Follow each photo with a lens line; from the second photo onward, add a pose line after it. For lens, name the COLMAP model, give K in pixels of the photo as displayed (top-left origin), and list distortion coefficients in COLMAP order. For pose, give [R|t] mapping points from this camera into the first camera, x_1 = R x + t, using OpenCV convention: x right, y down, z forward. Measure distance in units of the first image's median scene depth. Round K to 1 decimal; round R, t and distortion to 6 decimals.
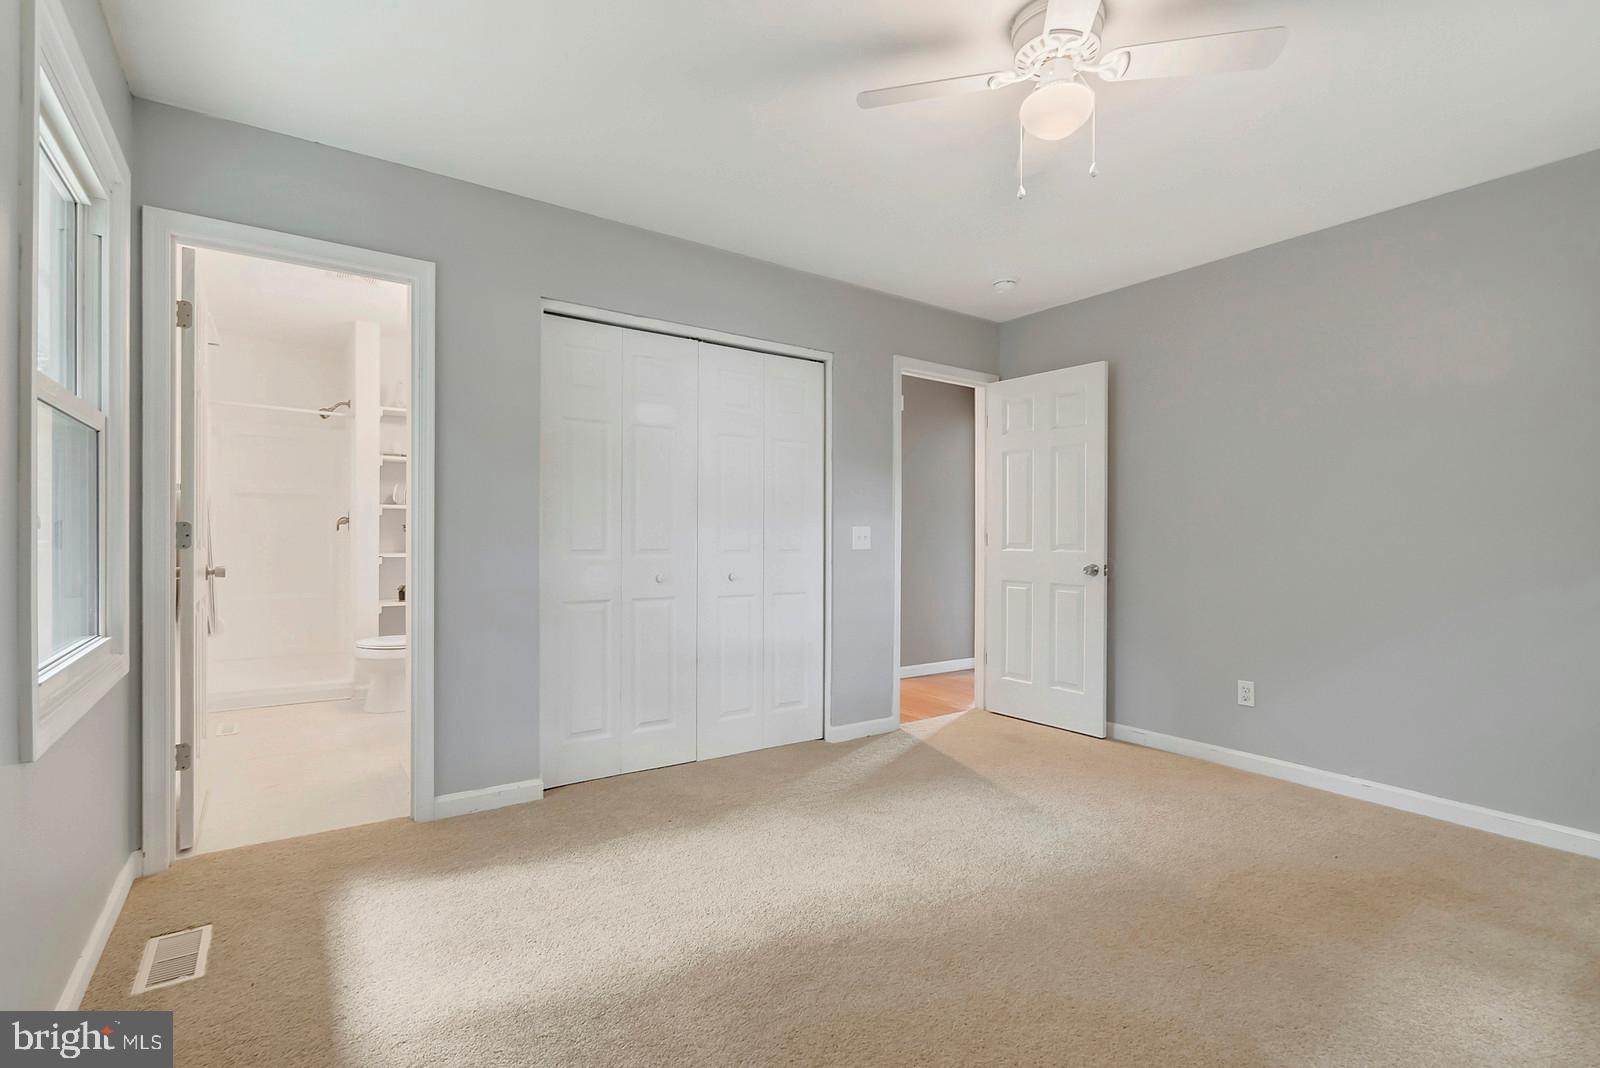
lens RADIAL K [[735.6, 0, 805.2], [0, 735.6, 532.4], [0, 0, 1]] dist [0.014960, 0.000452]
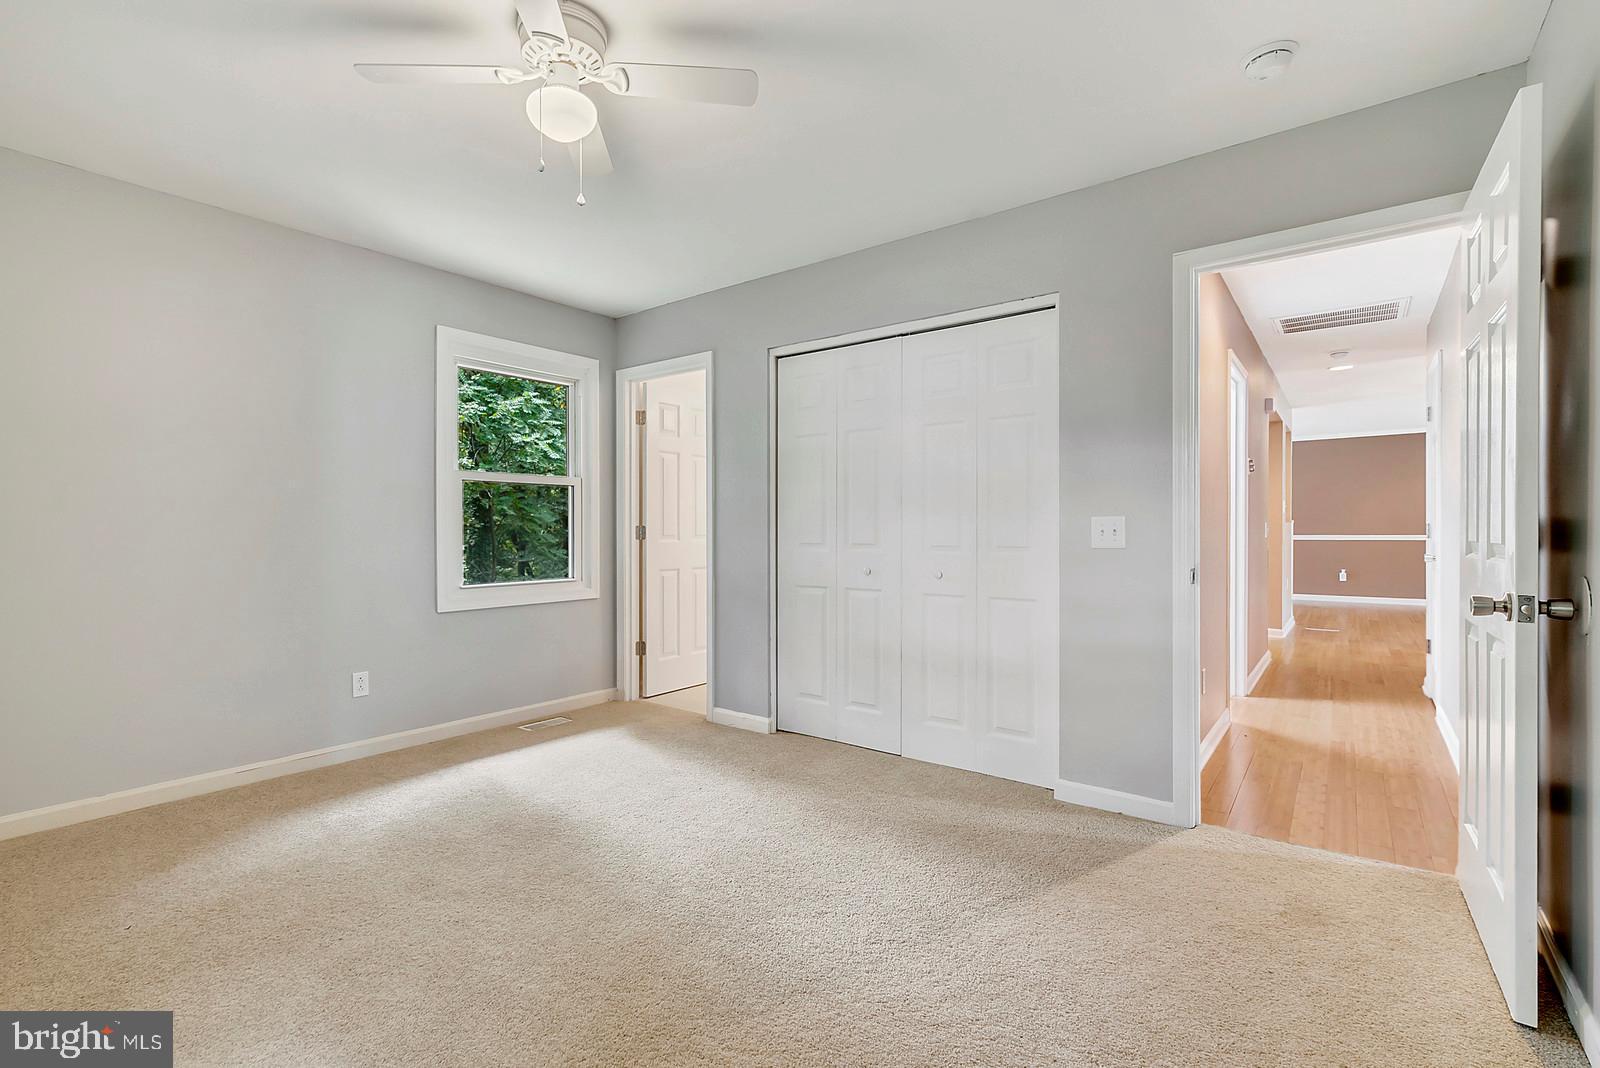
lens RADIAL K [[735.6, 0, 801.5], [0, 735.6, 538.3], [0, 0, 1]] dist [0.014960, 0.000452]
pose [[0.297990, -0.006813, -0.954545, 0.812624], [-0.002757, 0.999964, -0.007997, 0.024430], [0.954565, 0.005015, 0.297960, 0.604391]]
